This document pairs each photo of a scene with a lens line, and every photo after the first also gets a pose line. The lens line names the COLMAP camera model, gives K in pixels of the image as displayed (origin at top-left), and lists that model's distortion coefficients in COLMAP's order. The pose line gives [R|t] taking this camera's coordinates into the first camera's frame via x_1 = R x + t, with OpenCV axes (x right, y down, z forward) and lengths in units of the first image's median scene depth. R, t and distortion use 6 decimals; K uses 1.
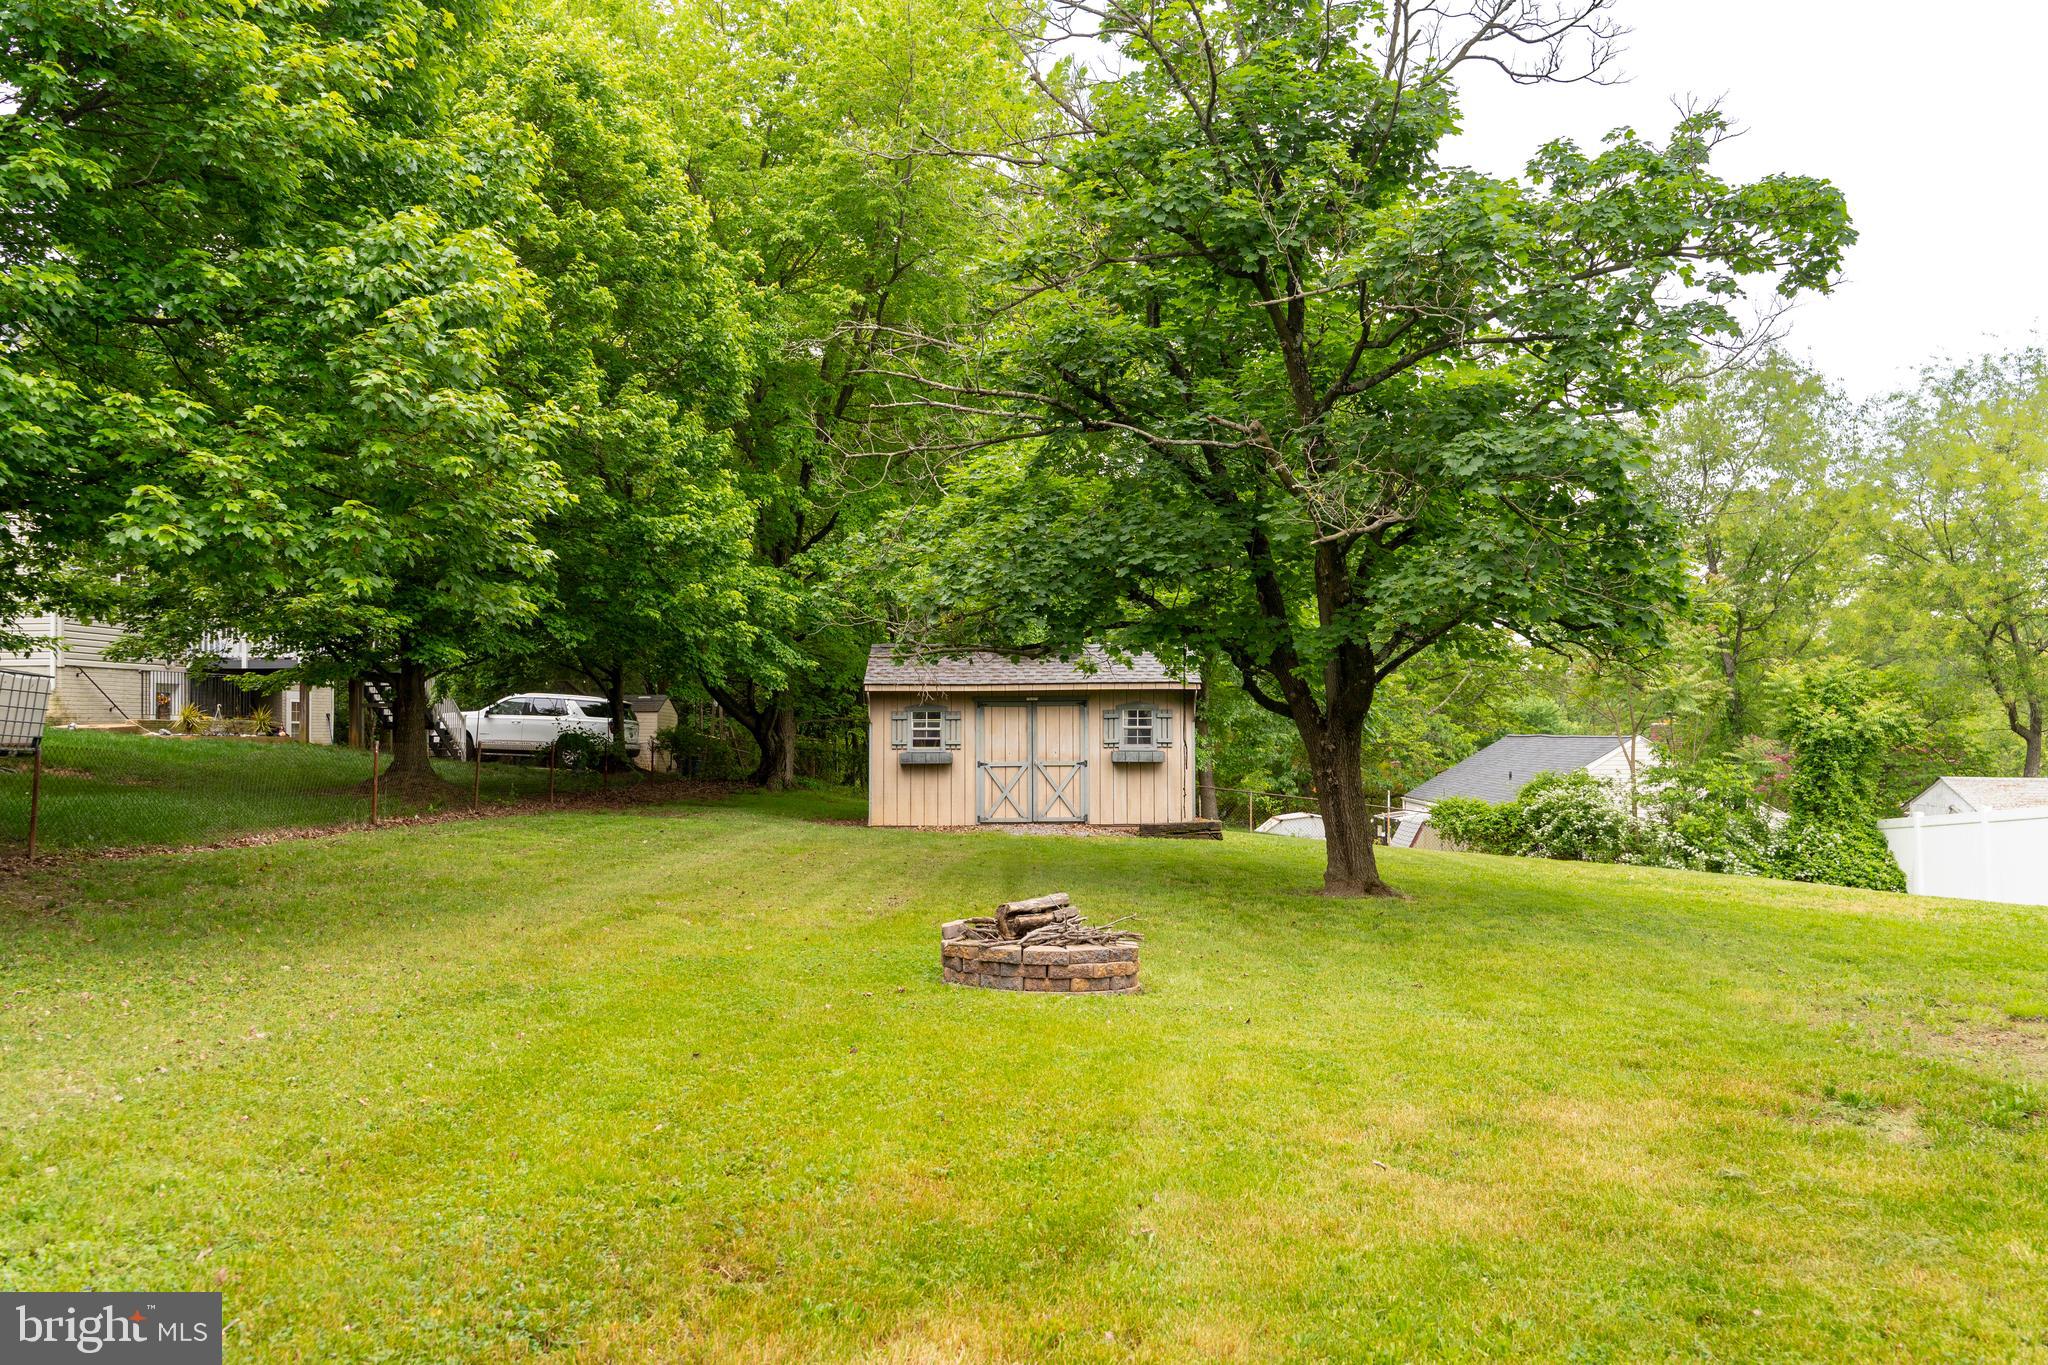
lens RADIAL K [[1640.1, 0, 1021.8], [0, 1640.1, 677.1], [0, 0, 1]] dist [0.007033, -0.000747]
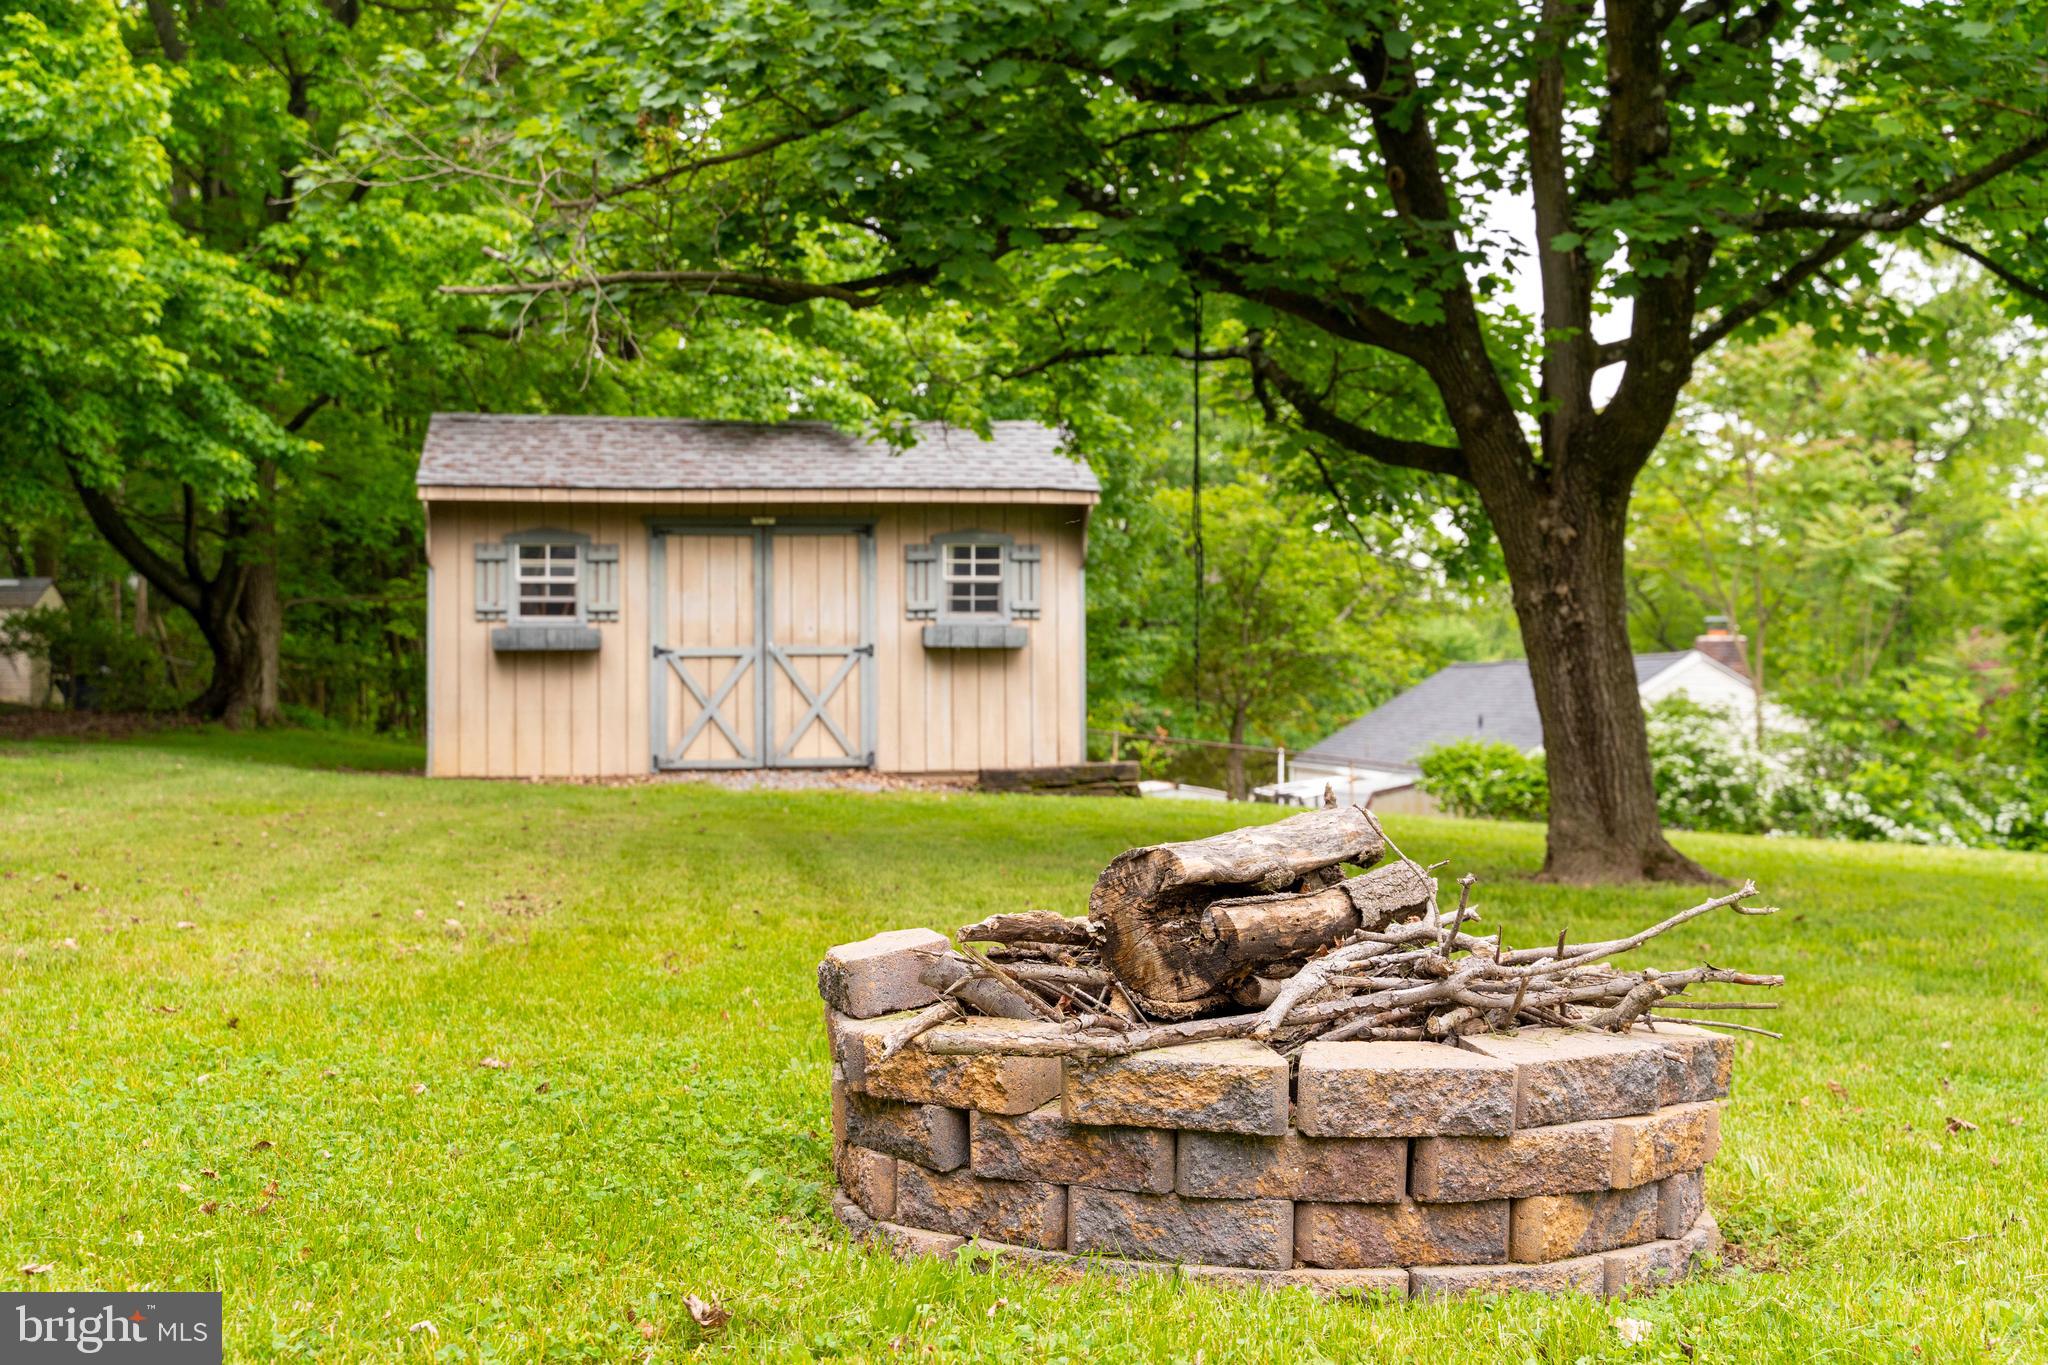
lens RADIAL K [[2434.0, 0, 1030.8], [0, 2434.0, 687.3], [0, 0, 1]] dist [-0.005051, 0.000000]
pose [[0.988013, -0.000256, 0.154368, -0.027666], [-0.004774, 0.999470, 0.032215, 0.039868], [-0.154294, -0.032566, 0.987488, 0.256671]]
